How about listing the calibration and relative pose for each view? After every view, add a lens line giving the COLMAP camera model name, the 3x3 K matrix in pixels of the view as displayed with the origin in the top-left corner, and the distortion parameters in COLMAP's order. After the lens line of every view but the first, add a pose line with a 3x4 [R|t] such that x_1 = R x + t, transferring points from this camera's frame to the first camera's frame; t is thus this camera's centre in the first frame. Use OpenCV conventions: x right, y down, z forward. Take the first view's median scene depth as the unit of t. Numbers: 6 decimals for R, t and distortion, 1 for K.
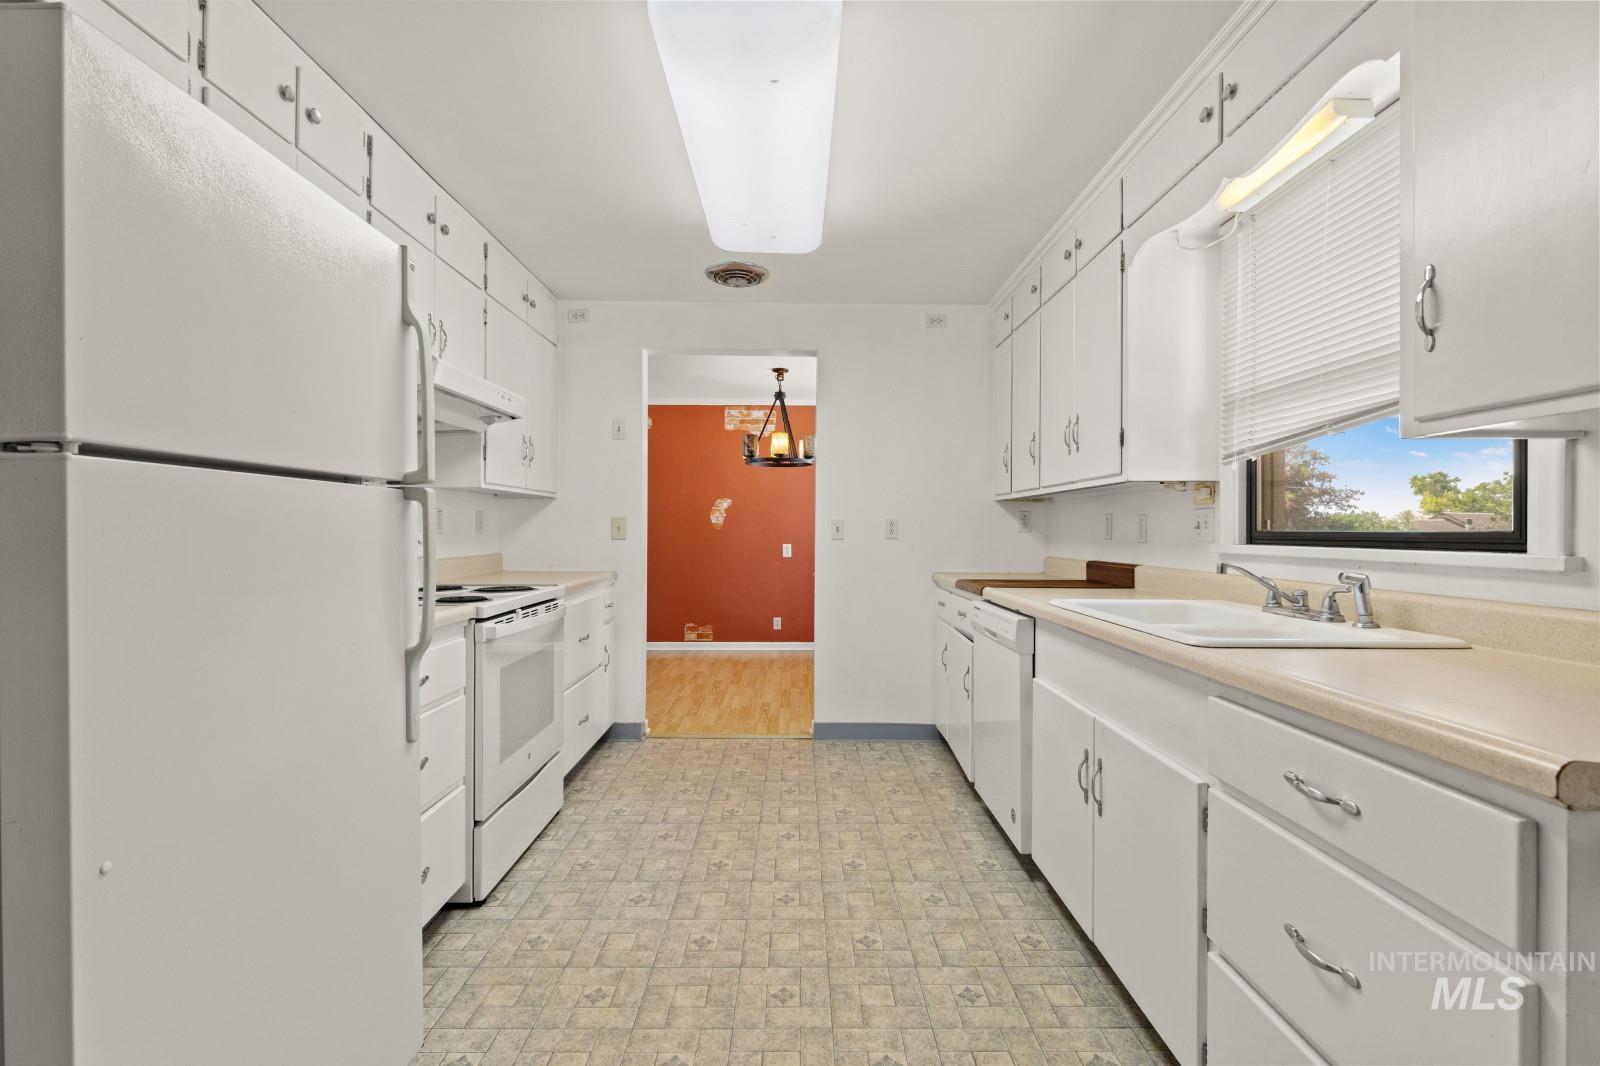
lens RADIAL K [[708.4, 0, 817.5], [0, 708.4, 531.7], [0, 0, 1]] dist [0.001607, 0.000451]
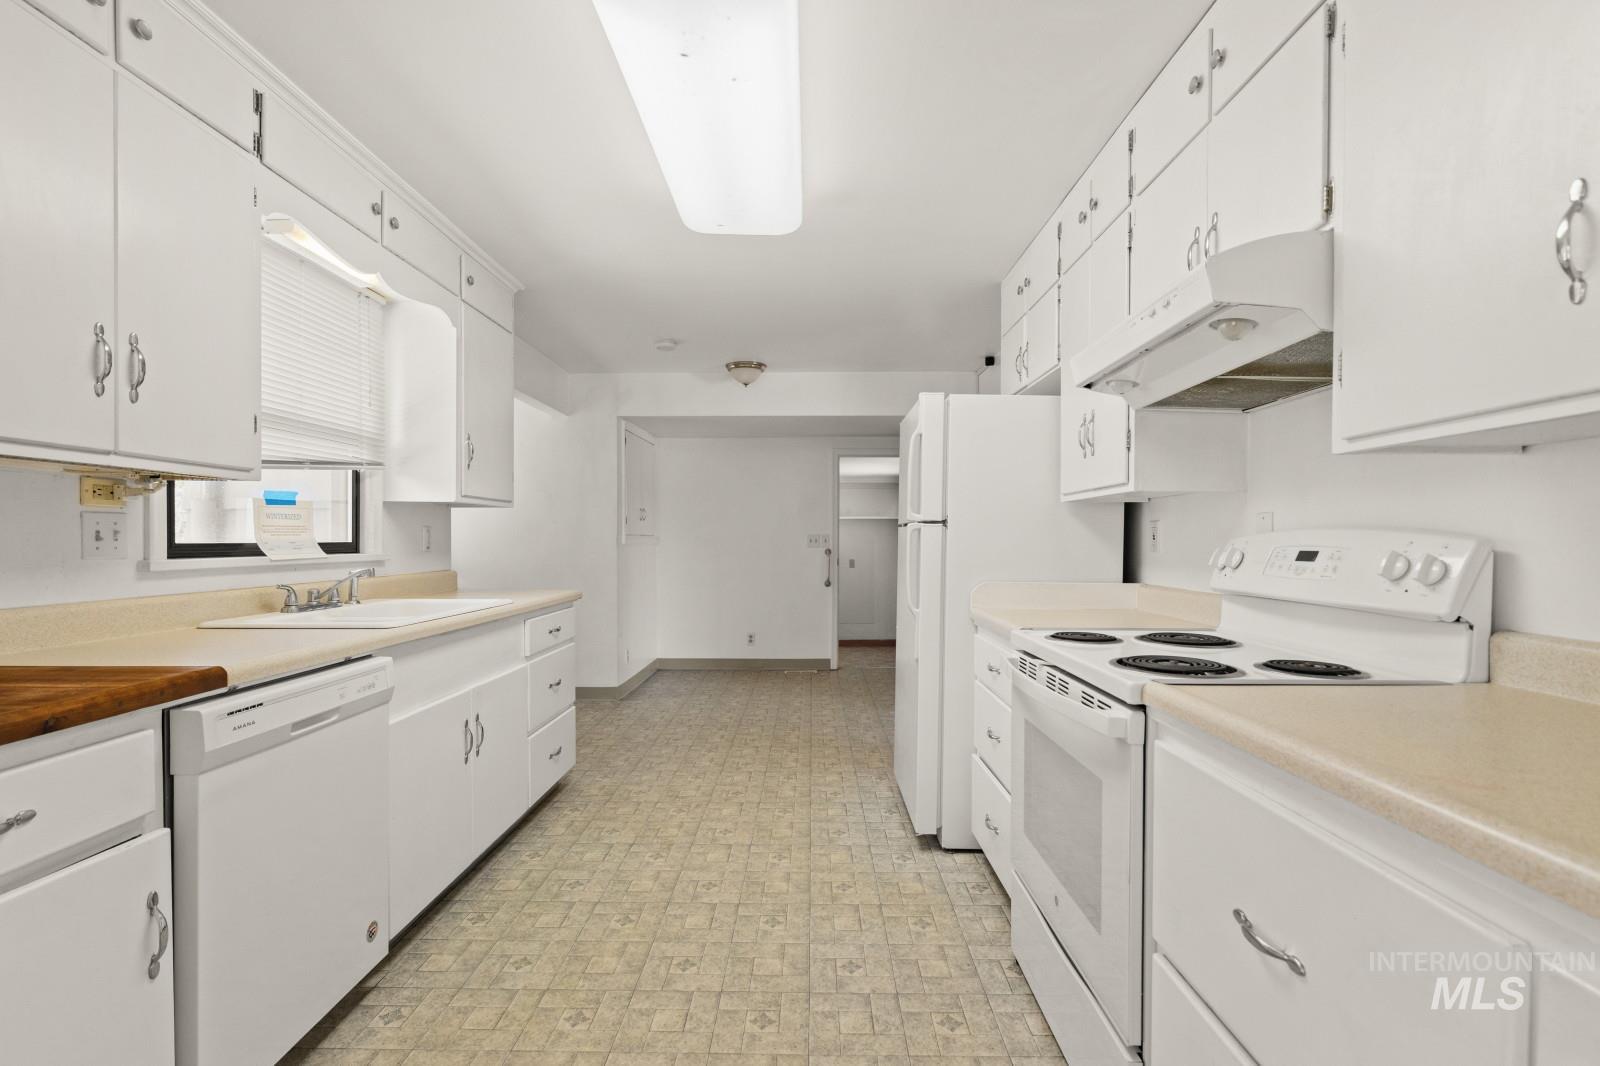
lens RADIAL K [[730.9, 0, 811.7], [0, 730.9, 544.9], [0, 0, 1]] dist [0.001683, -0.001007]
pose [[-0.999337, -0.008777, 0.035335, -0.172507], [-0.008413, 0.999910, 0.010451, -0.012177], [-0.035424, 0.010147, -0.999321, 1.450274]]
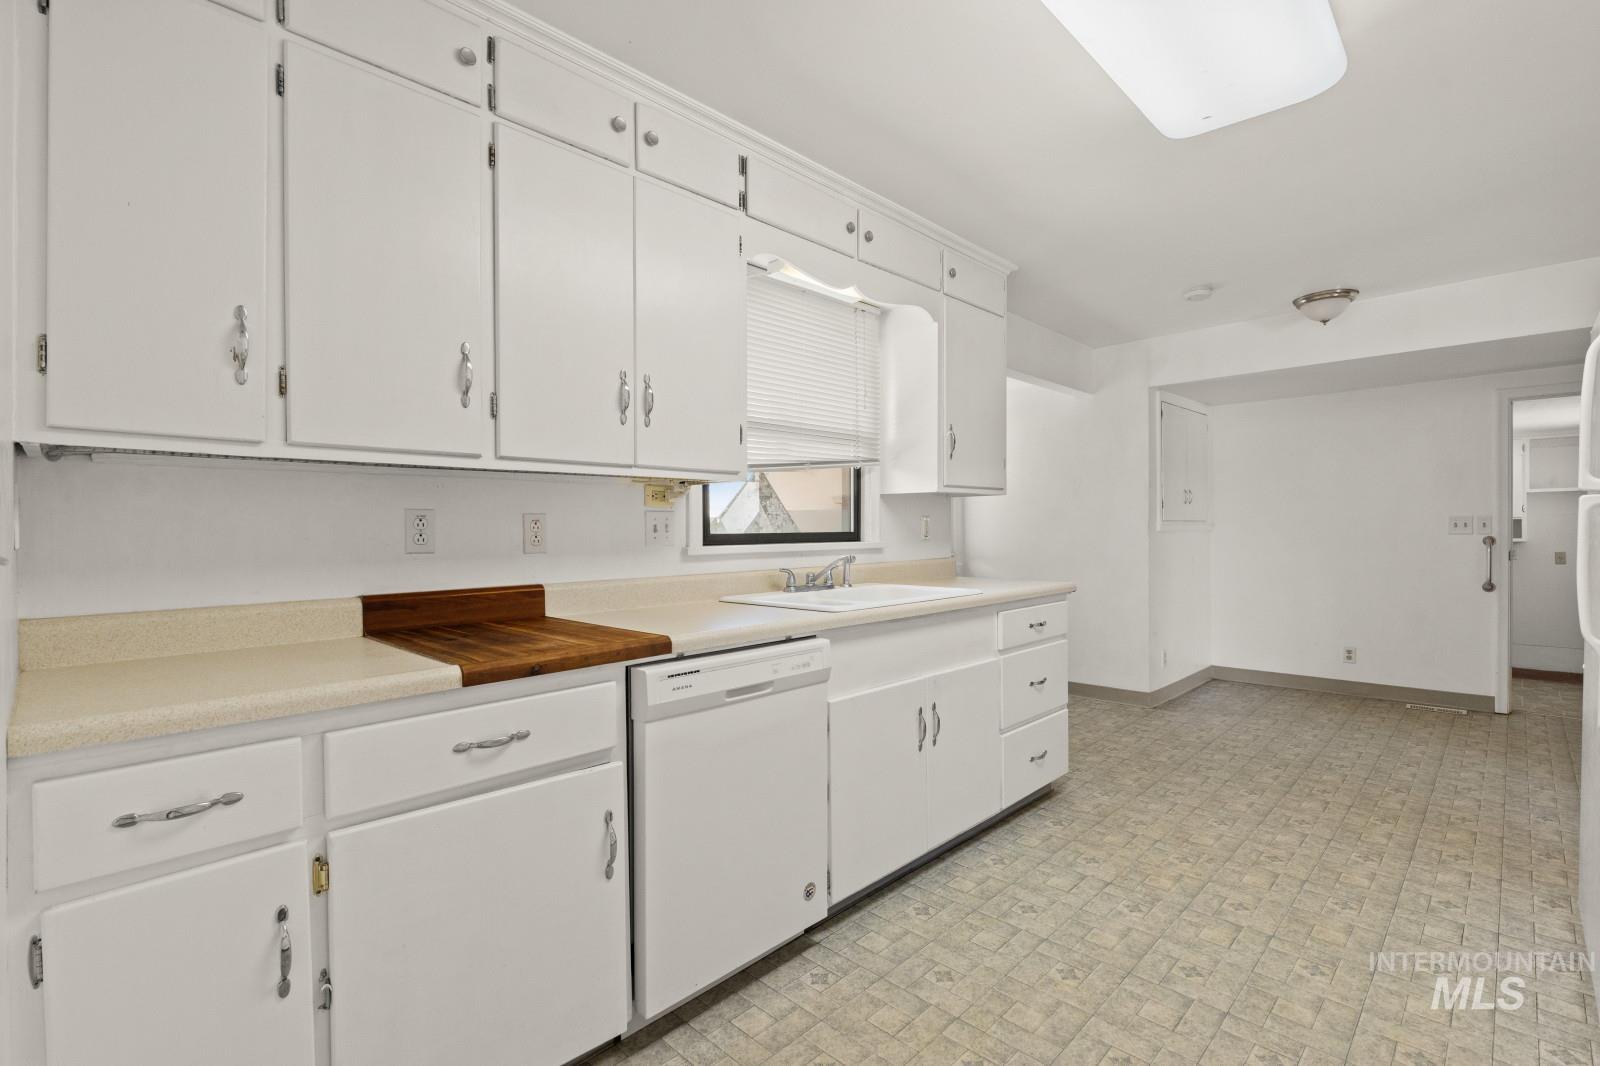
lens RADIAL K [[730.9, 0, 802.8], [0, 730.9, 531.1], [0, 0, 1]] dist [0.001683, -0.001007]
pose [[-0.692872, -0.004060, 0.721049, -0.261372], [0.005534, 0.999925, 0.010947, -0.013567], [-0.721039, 0.011575, -0.692798, 1.311526]]
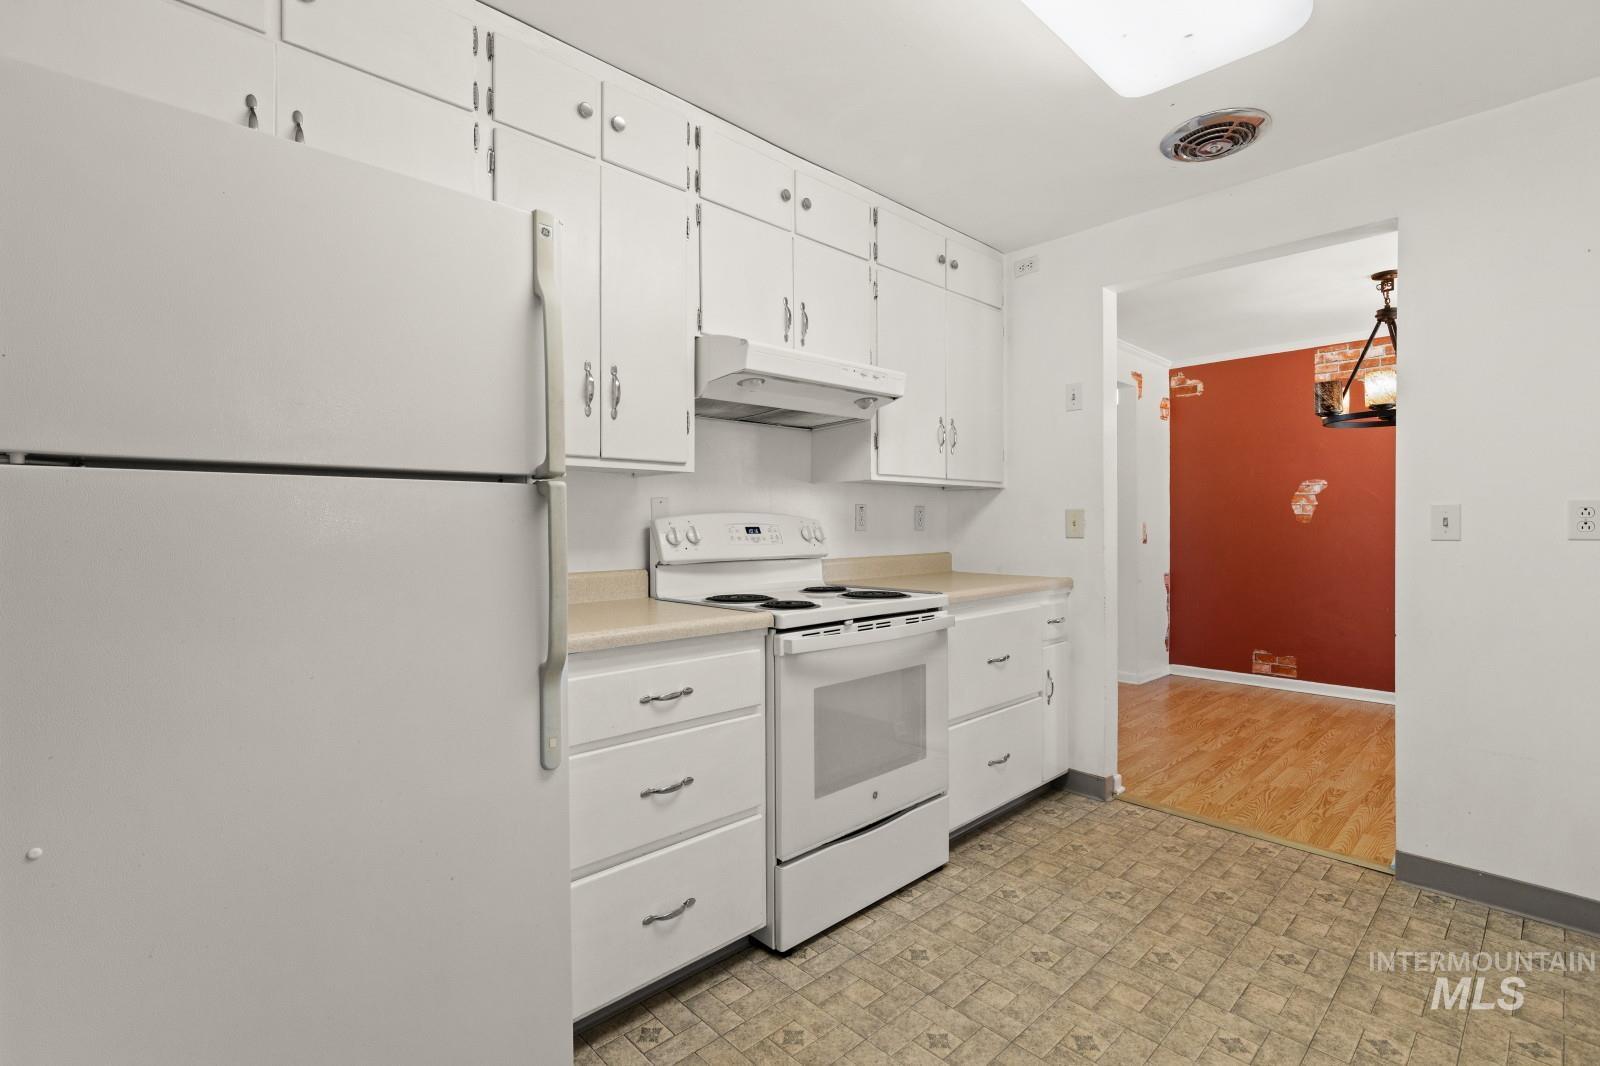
lens RADIAL K [[730.9, 0, 808.3], [0, 730.9, 529.2], [0, 0, 1]] dist [0.001683, -0.001007]
pose [[0.672920, -0.002486, -0.739711, 0.157631], [0.005084, 0.999986, 0.001264, -0.001309], [0.739697, -0.004611, 0.672924, 0.307248]]
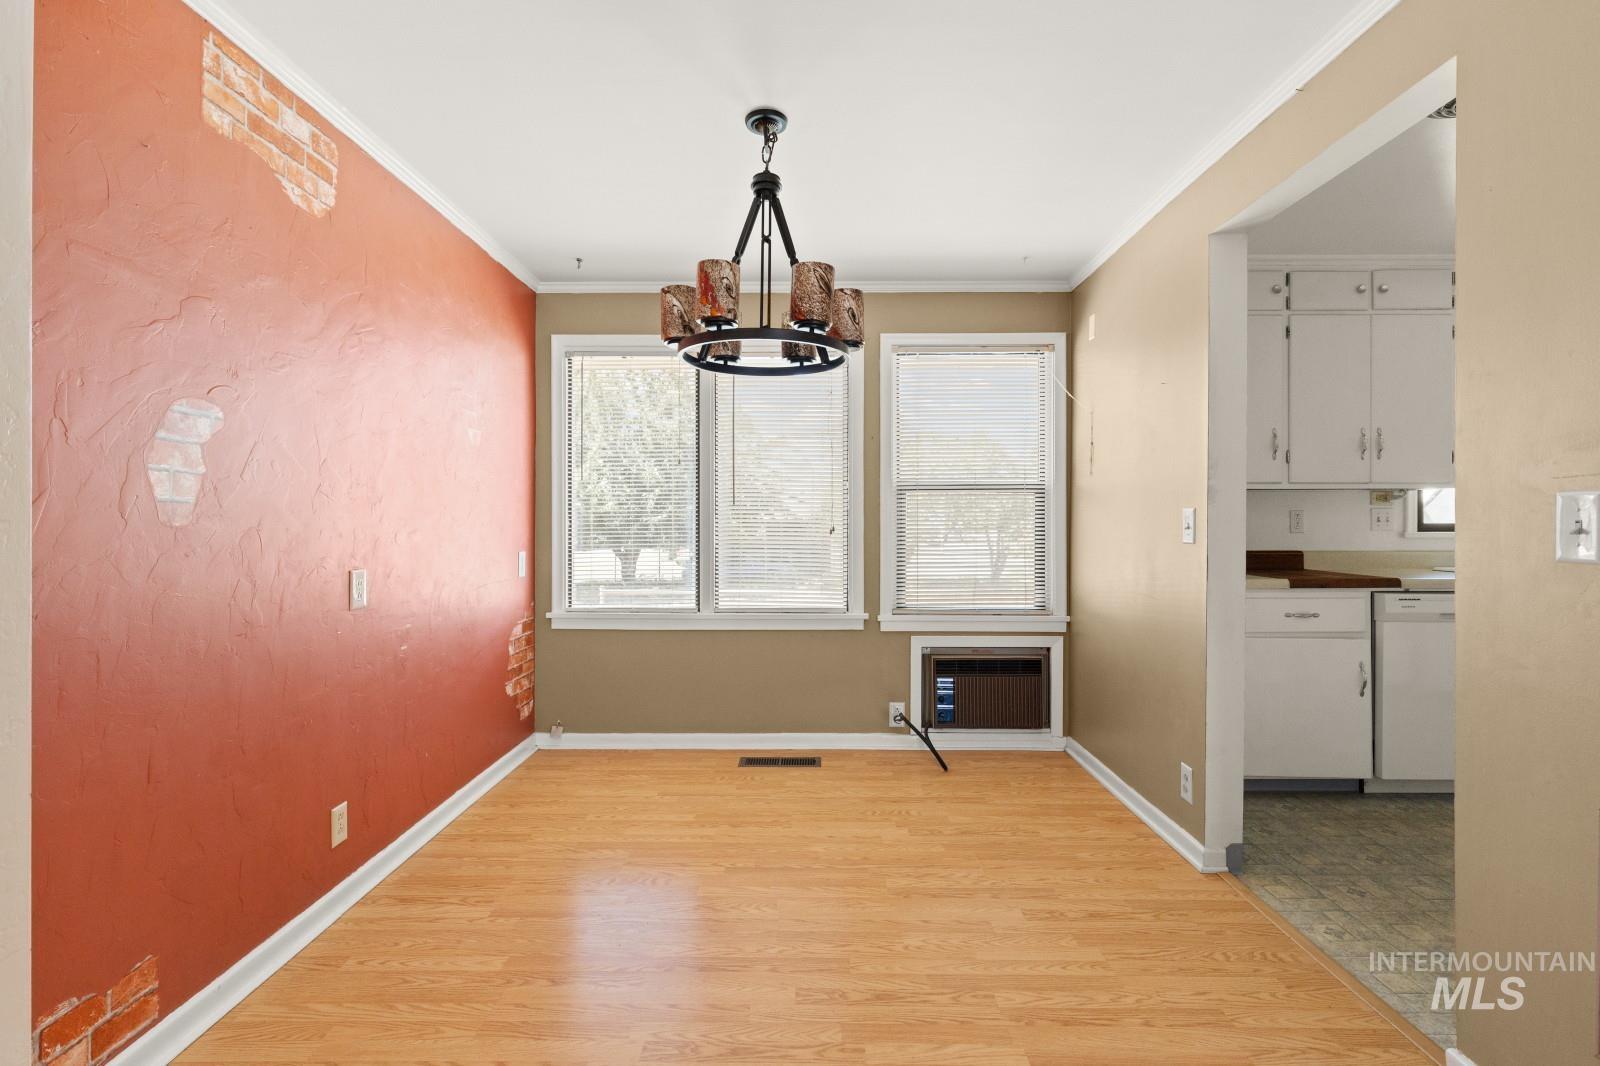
lens RADIAL K [[730.9, 0, 809.6], [0, 730.9, 516.6], [0, 0, 1]] dist [0.001683, -0.001007]
pose [[0.039108, -0.000852, 0.999235, -0.863831], [0.001071, 0.999999, 0.000810, -0.015844], [-0.999234, 0.001038, 0.039109, 1.800113]]
